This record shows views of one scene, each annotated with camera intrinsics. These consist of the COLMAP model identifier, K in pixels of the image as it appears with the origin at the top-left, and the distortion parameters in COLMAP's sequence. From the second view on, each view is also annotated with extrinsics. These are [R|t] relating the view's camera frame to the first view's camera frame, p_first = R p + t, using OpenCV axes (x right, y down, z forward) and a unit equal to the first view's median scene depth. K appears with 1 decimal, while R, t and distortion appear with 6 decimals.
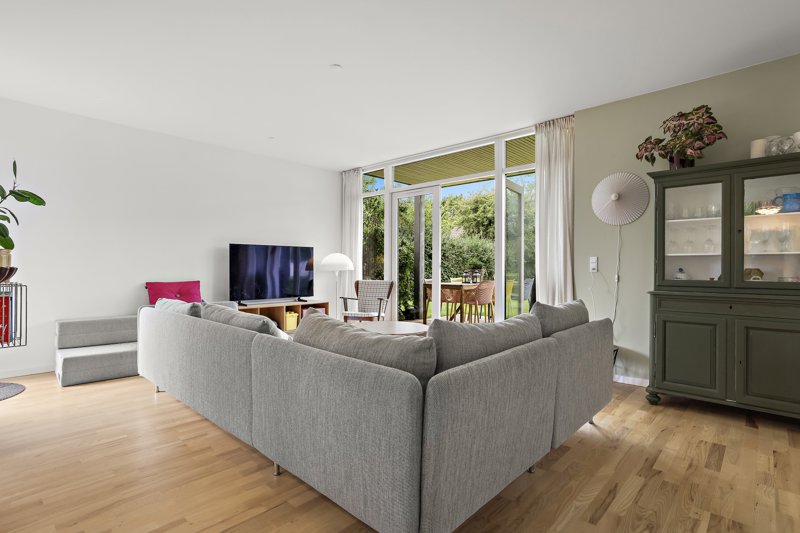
lens RADIAL K [[404.7, 0, 397.3], [0, 404.7, 265.3], [0, 0, 1]] dist [0.002973, 0.002969]
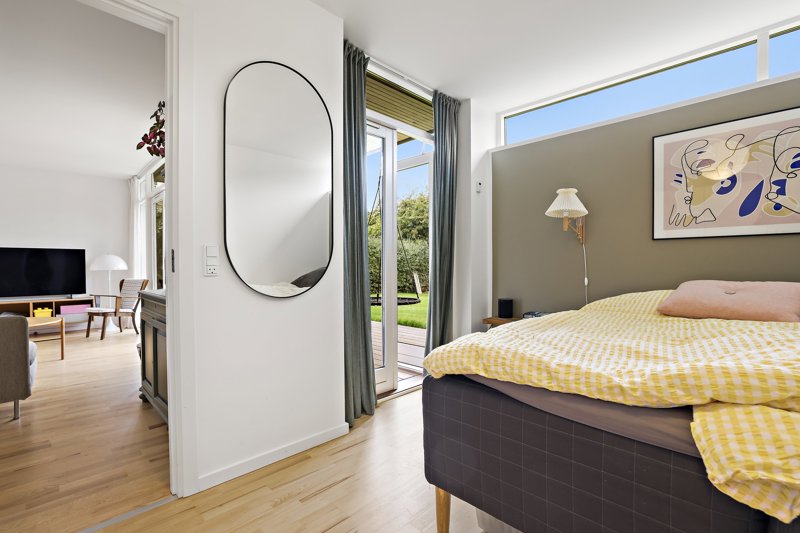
lens RADIAL K [[360.3, 0, 395.5], [0, 360.3, 270.2], [0, 0, 1]] dist [-0.024707, 0.003934]
pose [[0.998434, -0.002422, -0.055882, 0.846082], [0.003480, 0.999816, 0.018843, -0.002988], [0.055827, -0.019008, 0.998260, 0.100671]]
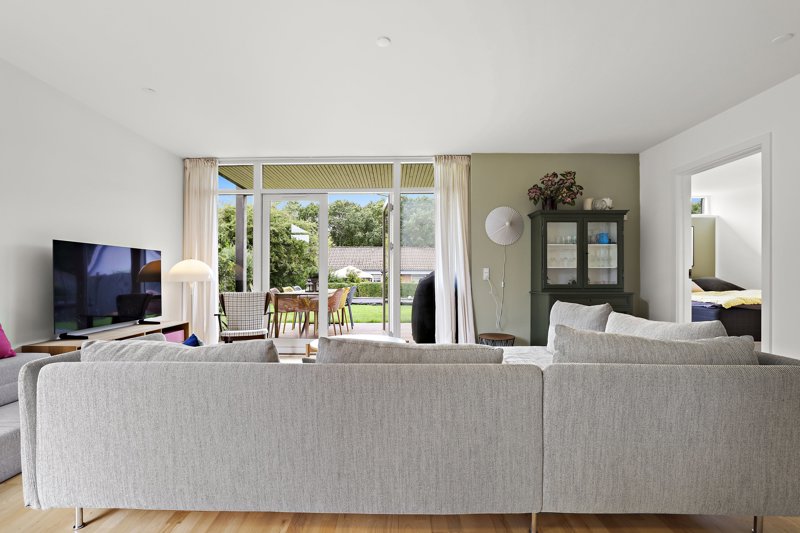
lens RADIAL K [[360.3, 0, 402.0], [0, 360.3, 272.6], [0, 0, 1]] dist [-0.024707, 0.003934]
pose [[0.743609, 0.003561, 0.668605, -0.391475], [0.001090, 0.999978, -0.006538, 0.000183], [-0.668614, 0.005591, 0.743589, 0.262813]]
